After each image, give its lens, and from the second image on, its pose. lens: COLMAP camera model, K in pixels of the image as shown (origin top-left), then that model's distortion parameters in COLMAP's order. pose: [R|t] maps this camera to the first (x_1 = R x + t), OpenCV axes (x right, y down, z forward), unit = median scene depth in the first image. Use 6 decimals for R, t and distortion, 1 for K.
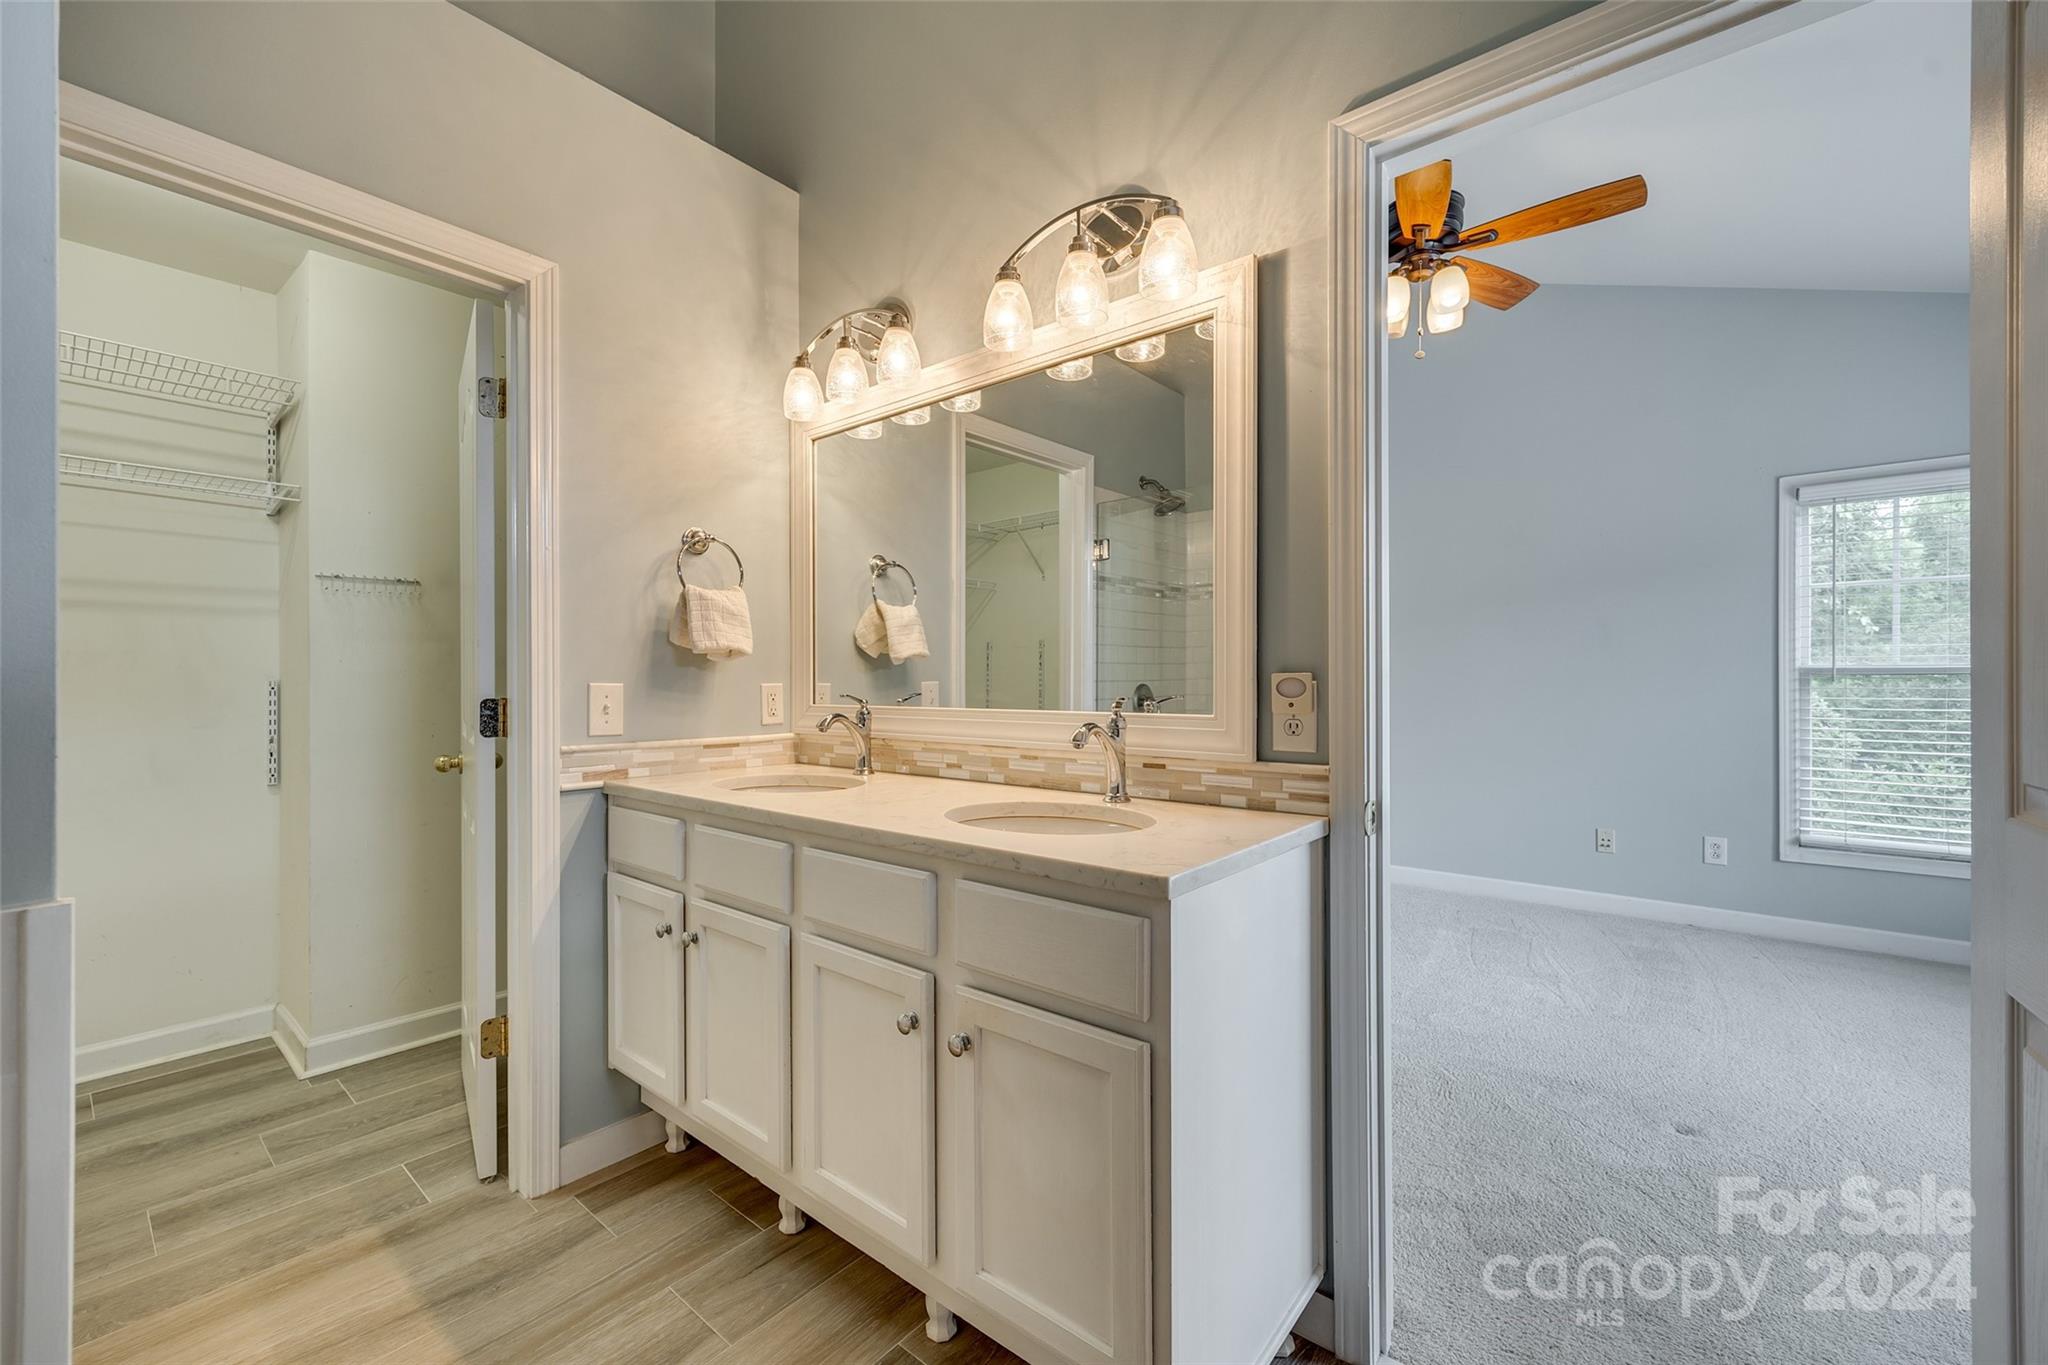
lens RADIAL K [[830.6, 0, 1038.3], [0, 830.6, 682.1], [0, 0, 1]] dist [-0.001346, 0.000130]
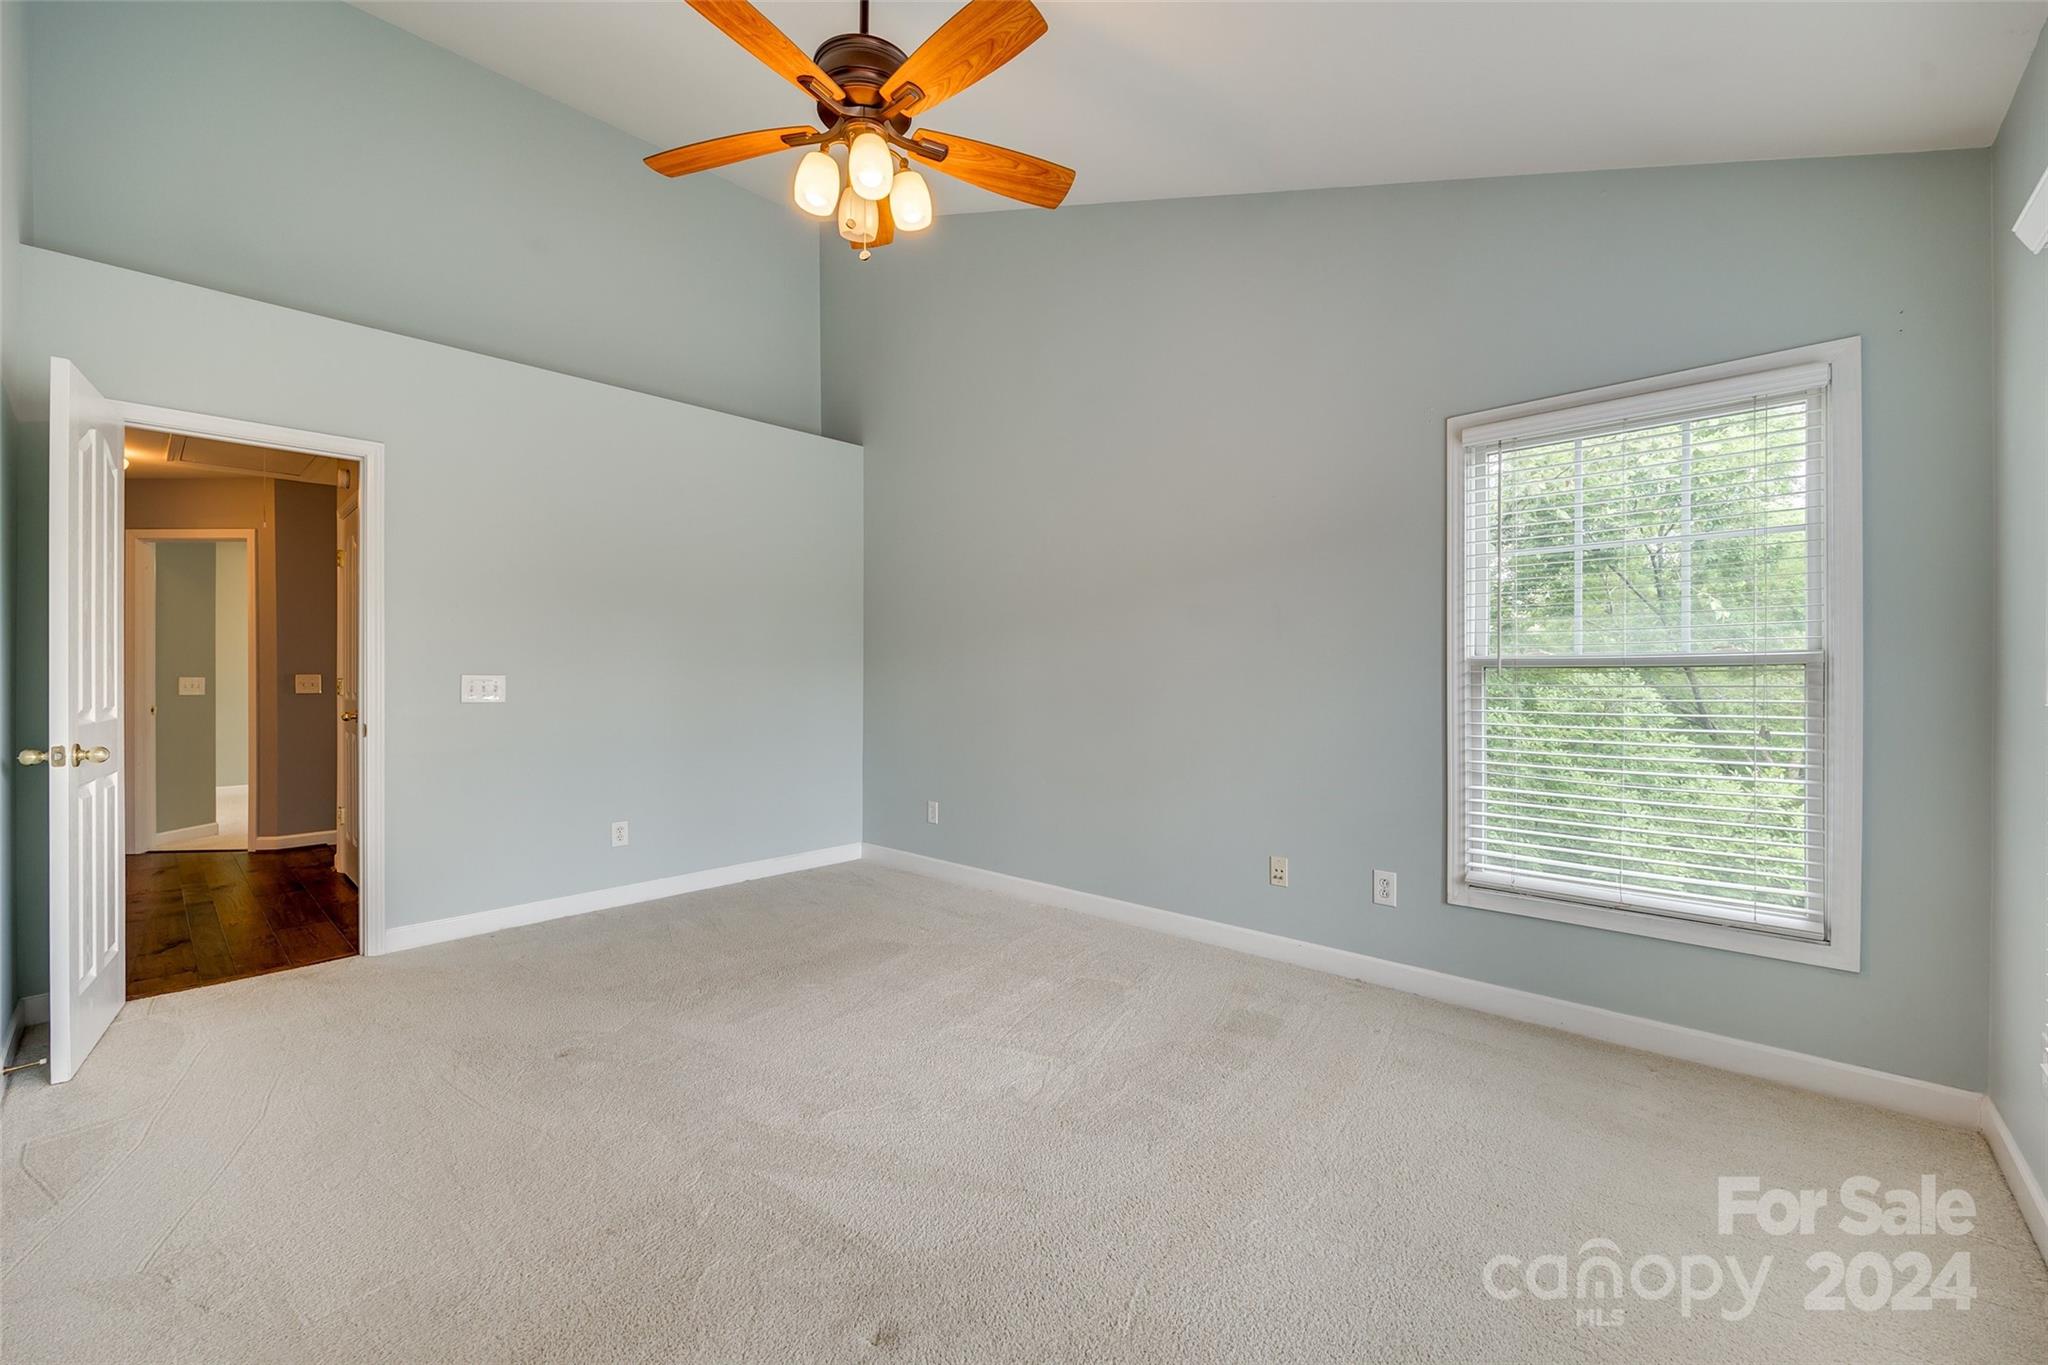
lens RADIAL K [[830.6, 0, 1035.7], [0, 830.6, 679.6], [0, 0, 1]] dist [-0.001346, 0.000130]
pose [[0.998423, -0.000321, -0.056134, 0.551078], [0.000512, 0.999994, 0.003378, -0.000949], [0.056133, -0.003401, 0.998418, 0.191805]]
